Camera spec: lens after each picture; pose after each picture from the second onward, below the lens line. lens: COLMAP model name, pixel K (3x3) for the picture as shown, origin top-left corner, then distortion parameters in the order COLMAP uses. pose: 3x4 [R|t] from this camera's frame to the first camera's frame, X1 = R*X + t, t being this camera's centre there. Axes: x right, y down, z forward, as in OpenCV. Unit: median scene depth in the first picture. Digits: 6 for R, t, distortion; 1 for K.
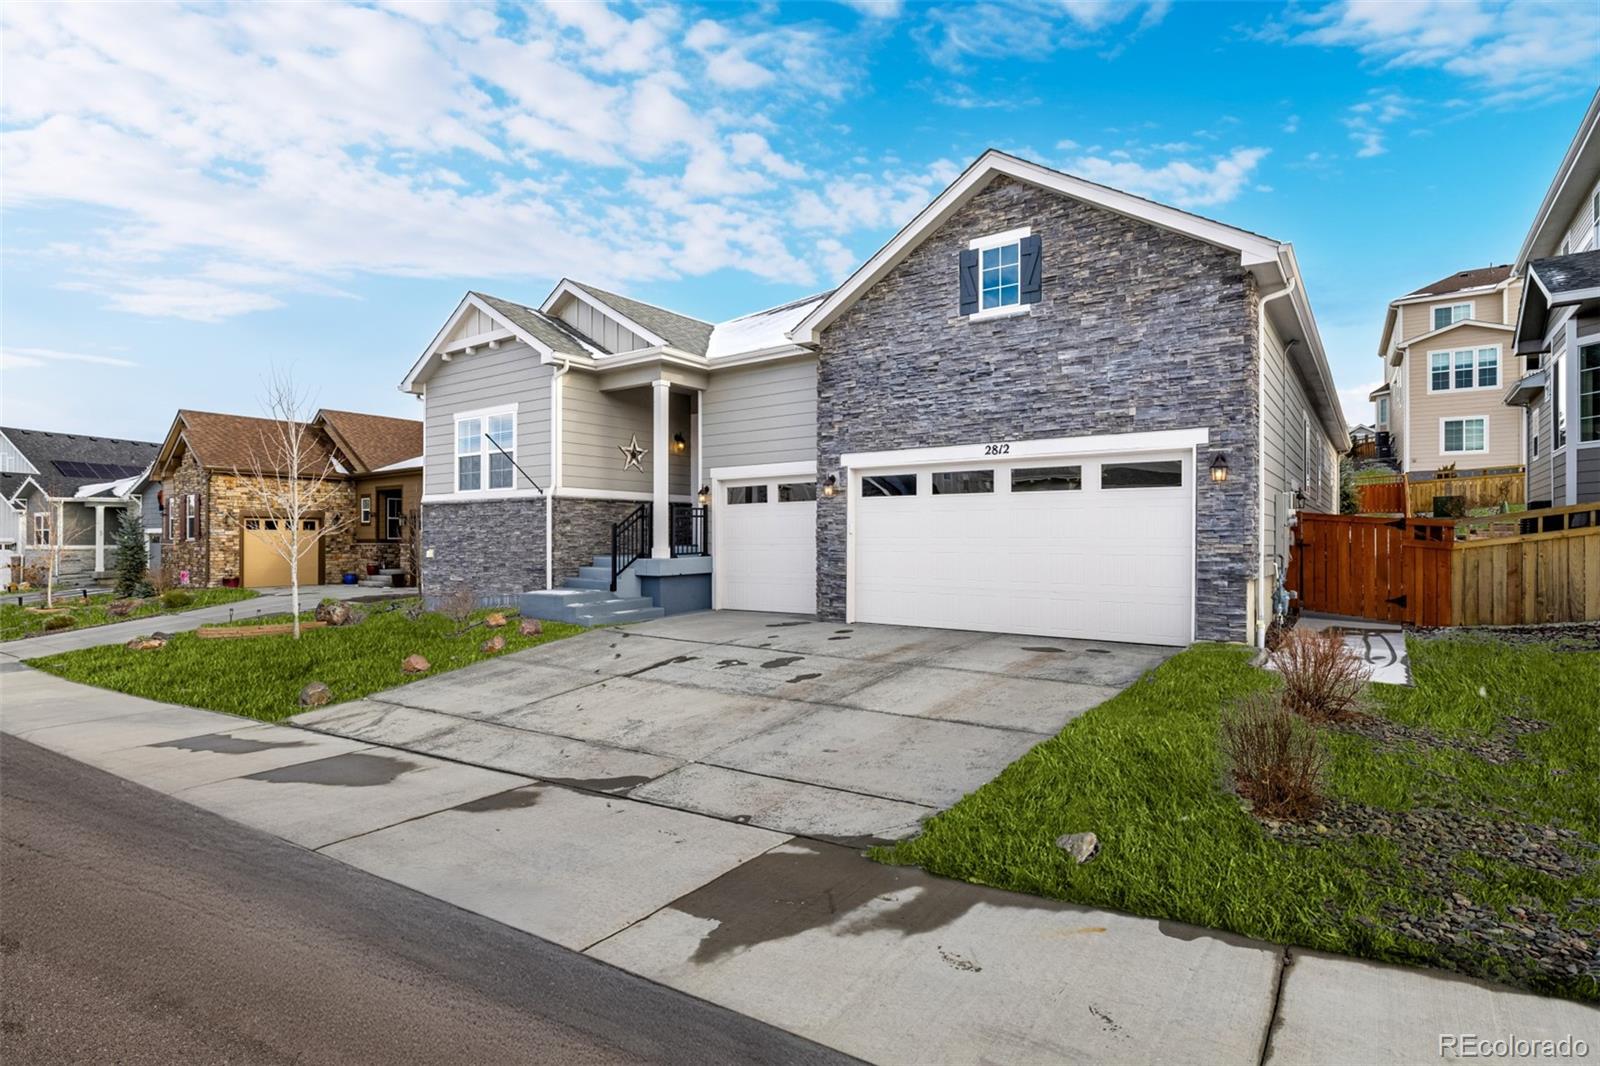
lens RADIAL K [[823.4, 0, 801.3], [0, 823.4, 535.9], [0, 0, 1]] dist [0.001267, -0.000150]
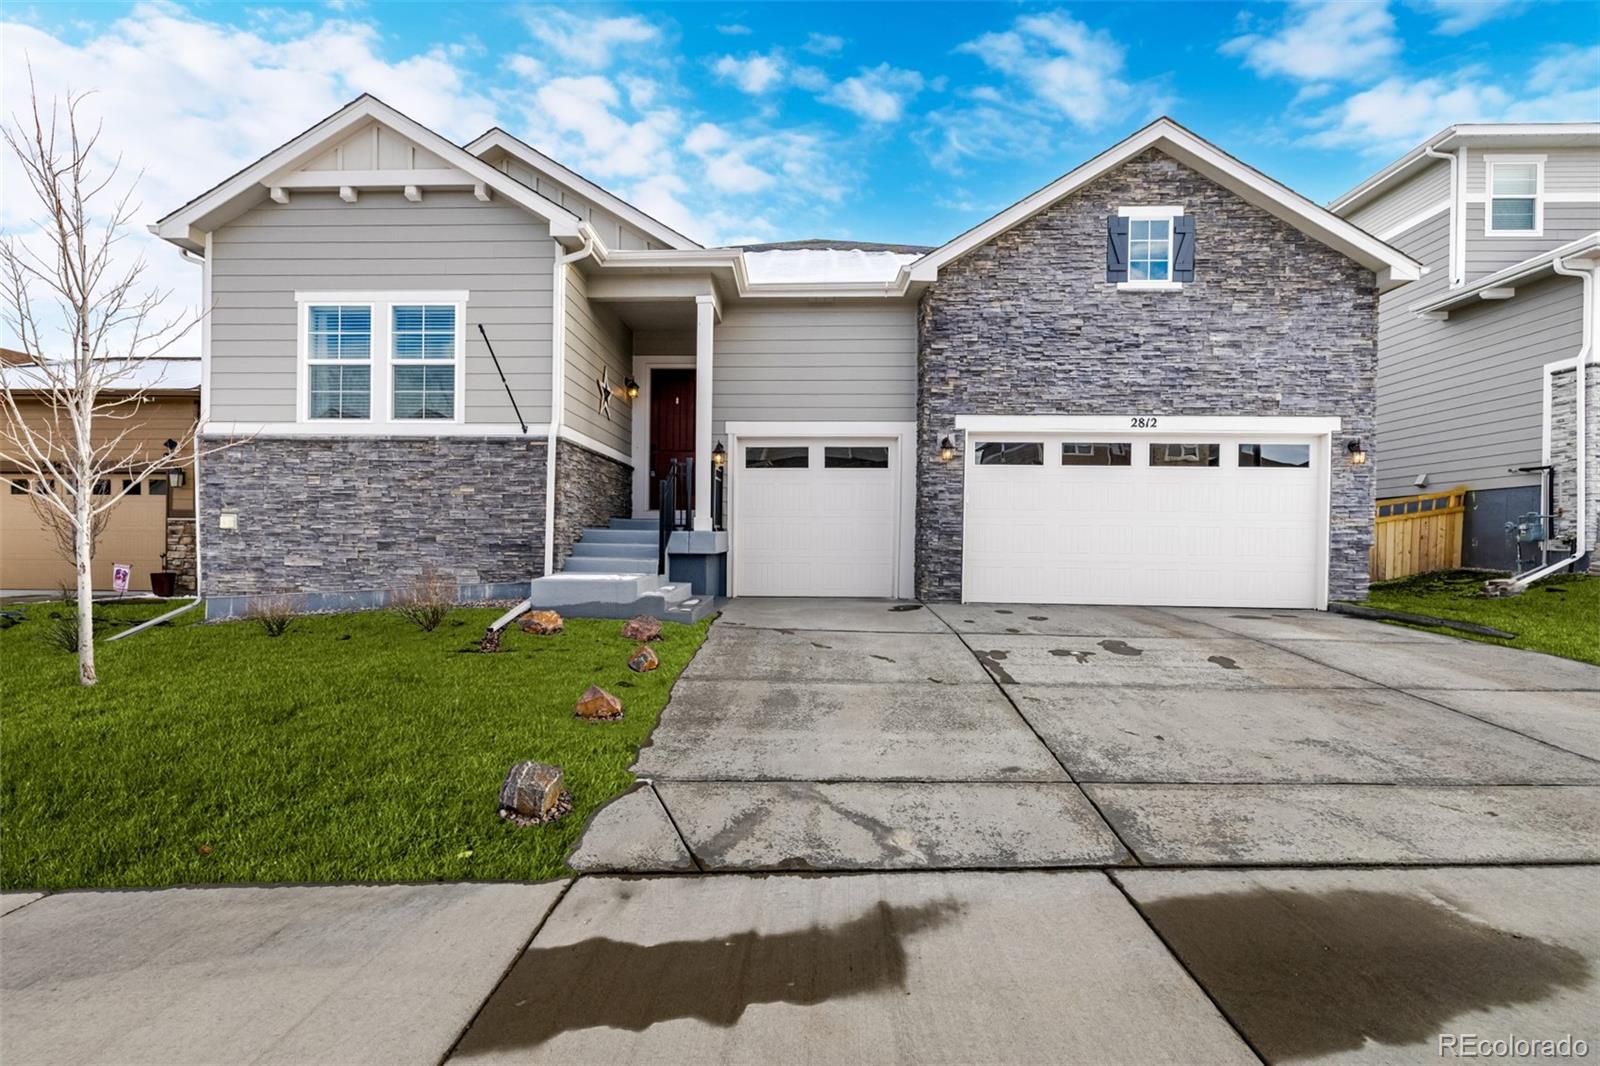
lens RADIAL K [[725.5, 0, 803.7], [0, 725.5, 544.3], [0, 0, 1]] dist [0.003891, 0.000427]
pose [[0.827698, 0.006832, 0.561132, -0.576487], [-0.013793, 0.999871, 0.008171, 0.039923], [-0.561004, -0.014503, 0.827686, 0.479816]]
